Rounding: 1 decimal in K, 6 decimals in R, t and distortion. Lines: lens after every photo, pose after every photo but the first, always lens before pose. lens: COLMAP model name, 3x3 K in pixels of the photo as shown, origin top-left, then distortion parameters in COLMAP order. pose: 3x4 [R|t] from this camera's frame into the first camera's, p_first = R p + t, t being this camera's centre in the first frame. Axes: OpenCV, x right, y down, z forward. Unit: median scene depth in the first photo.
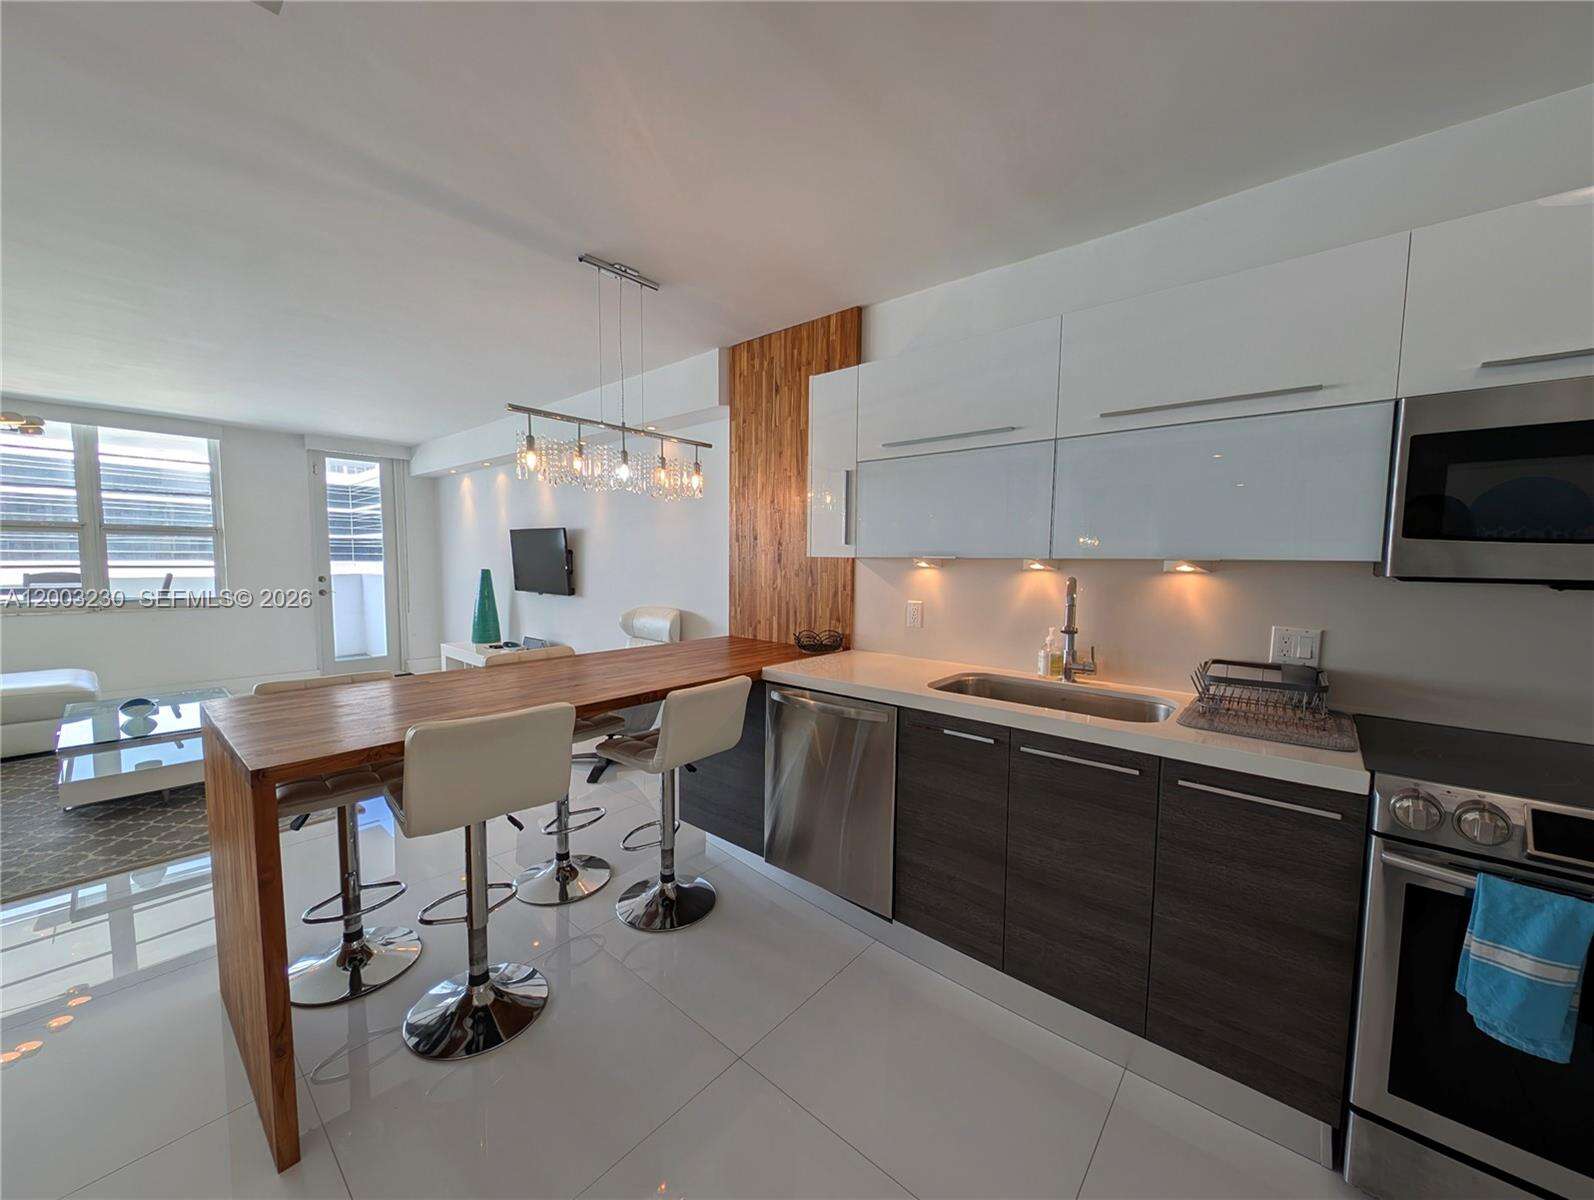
lens RADIAL K [[608.6, 0, 788.7], [0, 608.6, 602.9], [0, 0, 1]] dist [0.001254, 0.000239]
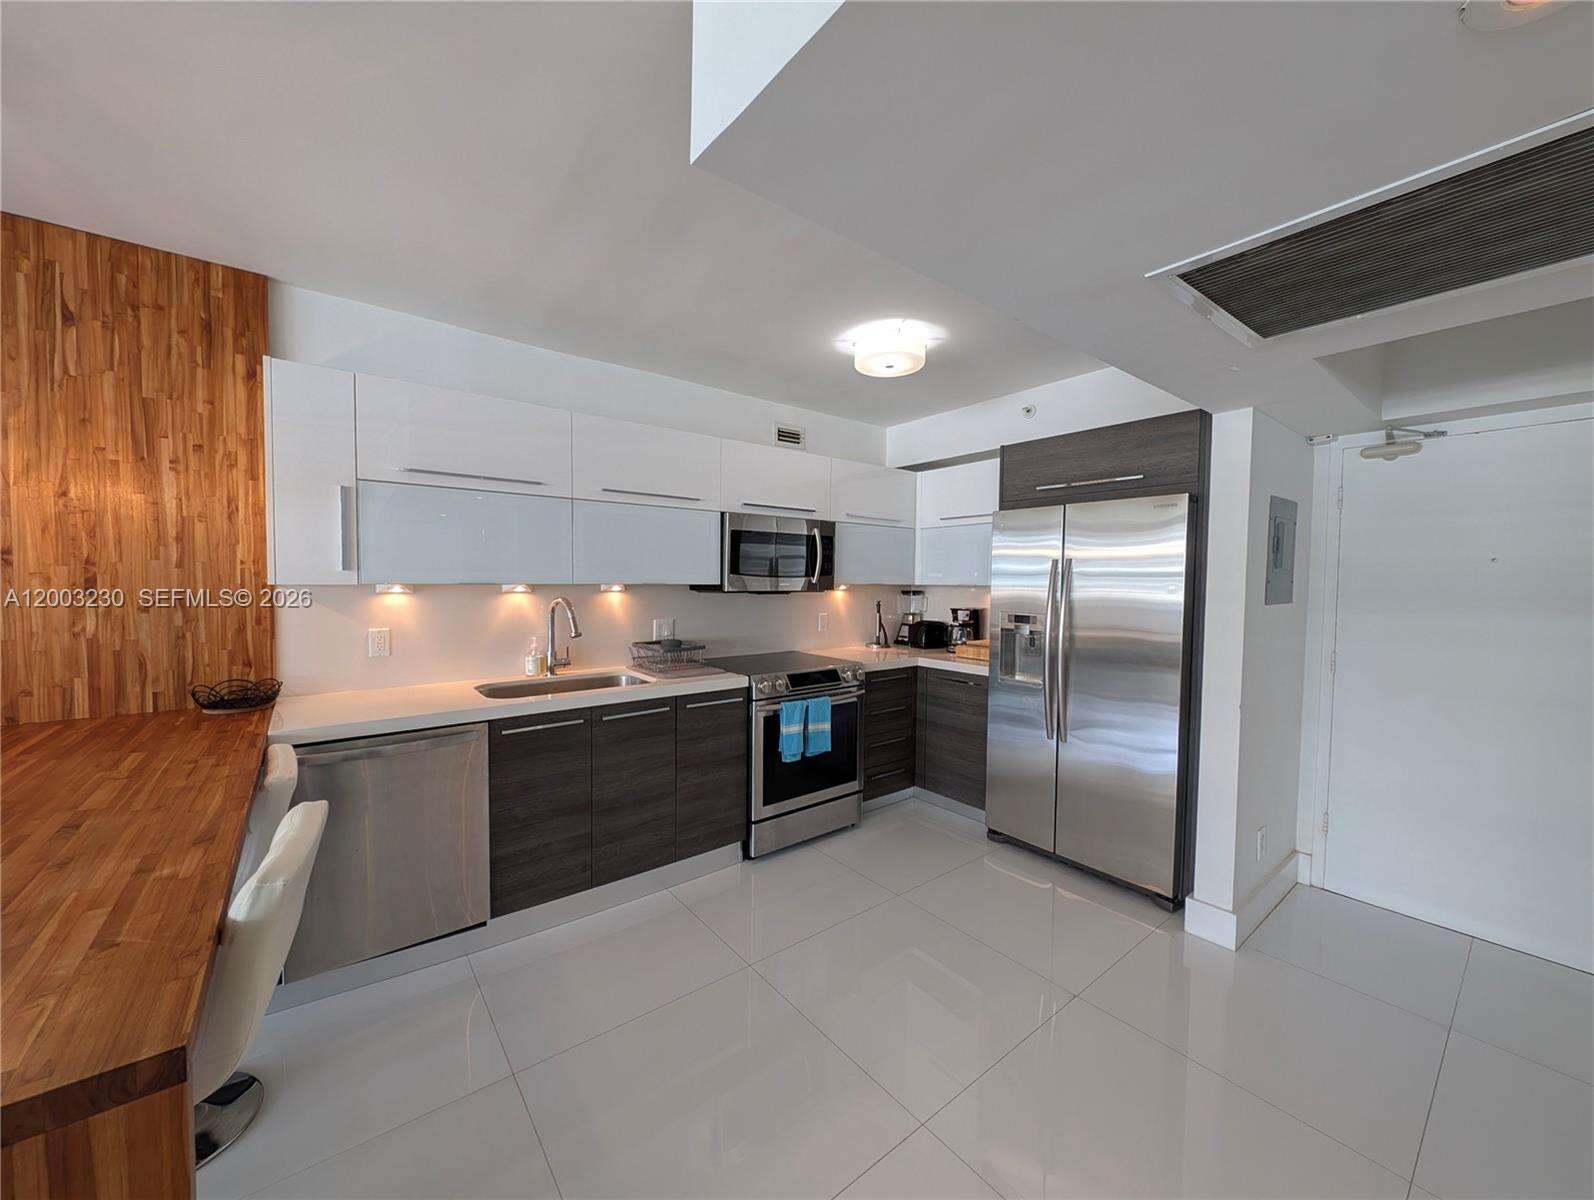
lens RADIAL K [[608.6, 0, 789.5], [0, 608.6, 601.7], [0, 0, 1]] dist [0.001254, 0.000239]
pose [[0.170591, -0.041808, 0.984454, -0.694167], [0.068999, 0.997154, 0.030391, -0.033512], [-0.982923, 0.062741, 0.172991, 0.230824]]
